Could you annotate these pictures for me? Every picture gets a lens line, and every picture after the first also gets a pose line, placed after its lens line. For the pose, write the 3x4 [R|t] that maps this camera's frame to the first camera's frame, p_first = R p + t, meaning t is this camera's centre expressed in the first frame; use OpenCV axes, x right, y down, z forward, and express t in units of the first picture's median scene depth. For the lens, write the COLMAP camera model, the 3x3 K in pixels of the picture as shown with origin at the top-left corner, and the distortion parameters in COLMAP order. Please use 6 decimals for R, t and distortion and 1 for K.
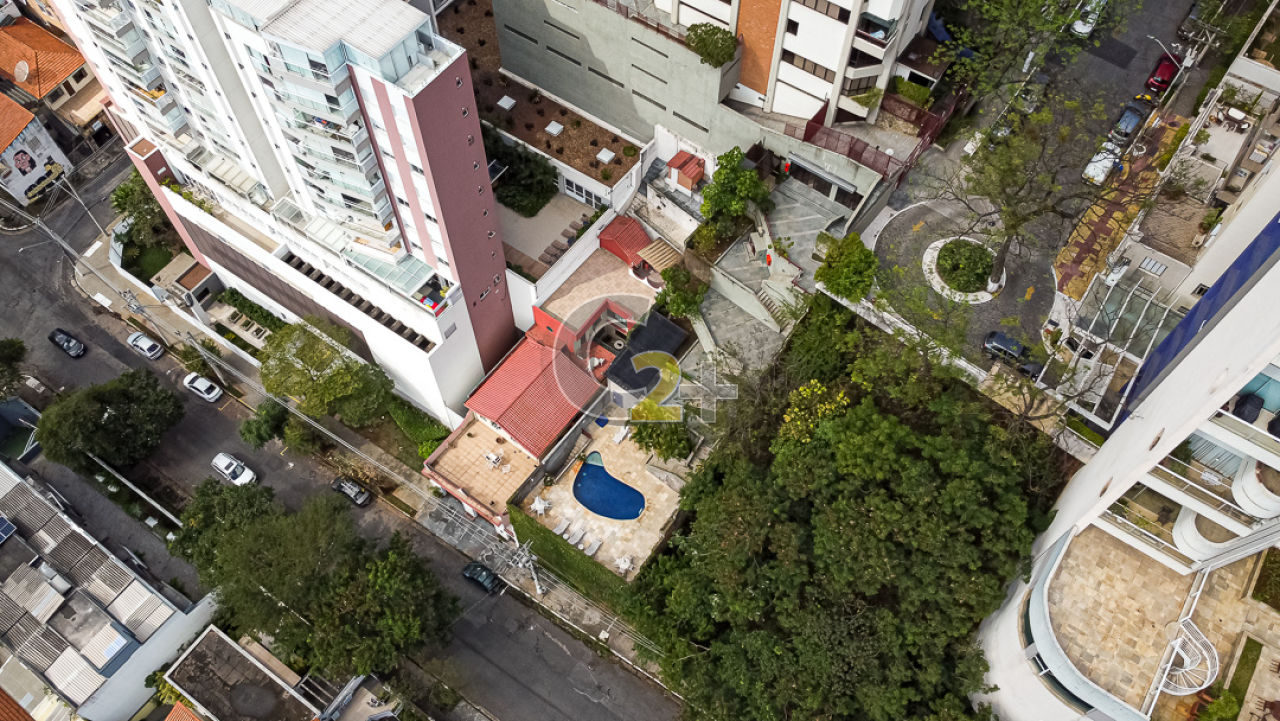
lens RADIAL K [[964.0, 0, 641.3], [0, 964.0, 360.9], [0, 0, 1]] dist [0.006837, -0.011582]
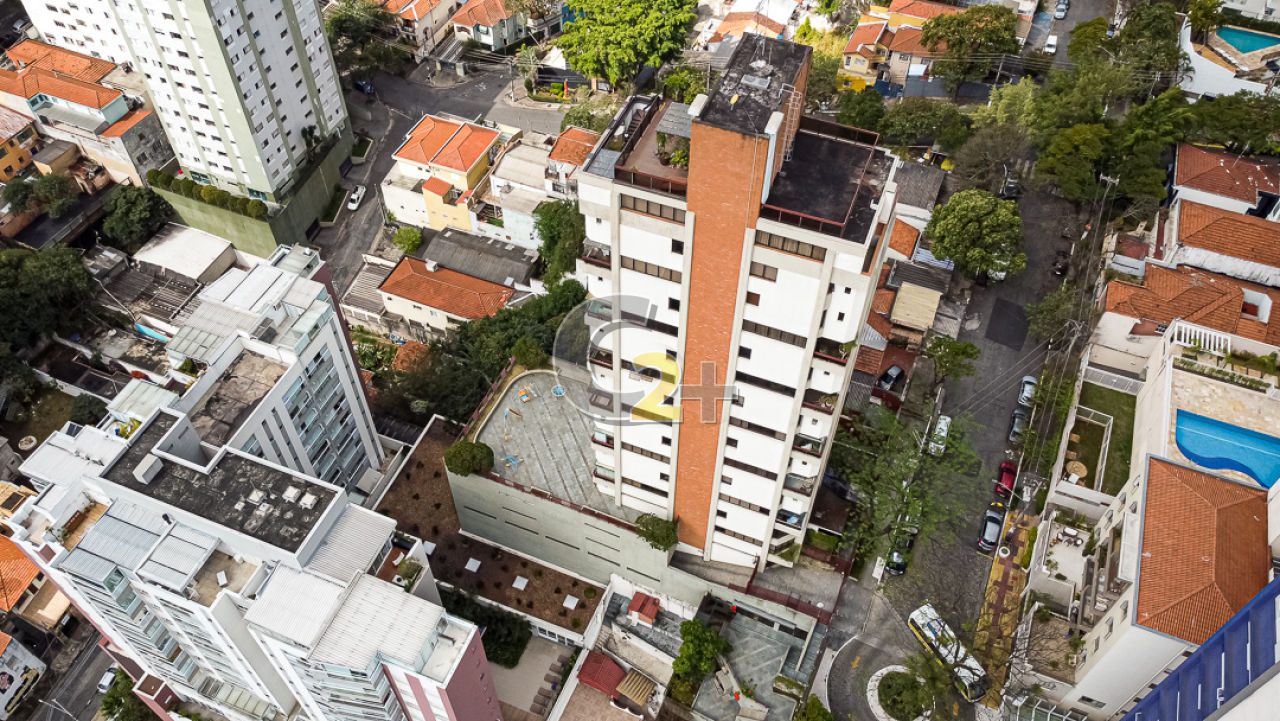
lens RADIAL K [[964.0, 0, 640.5], [0, 964.0, 358.9], [0, 0, 1]] dist [0.006837, -0.011582]
pose [[0.974632, -0.169896, 0.145699, -0.076251], [0.190368, 0.971612, -0.140463, -0.326333], [-0.117699, 0.164636, 0.979307, -0.190315]]
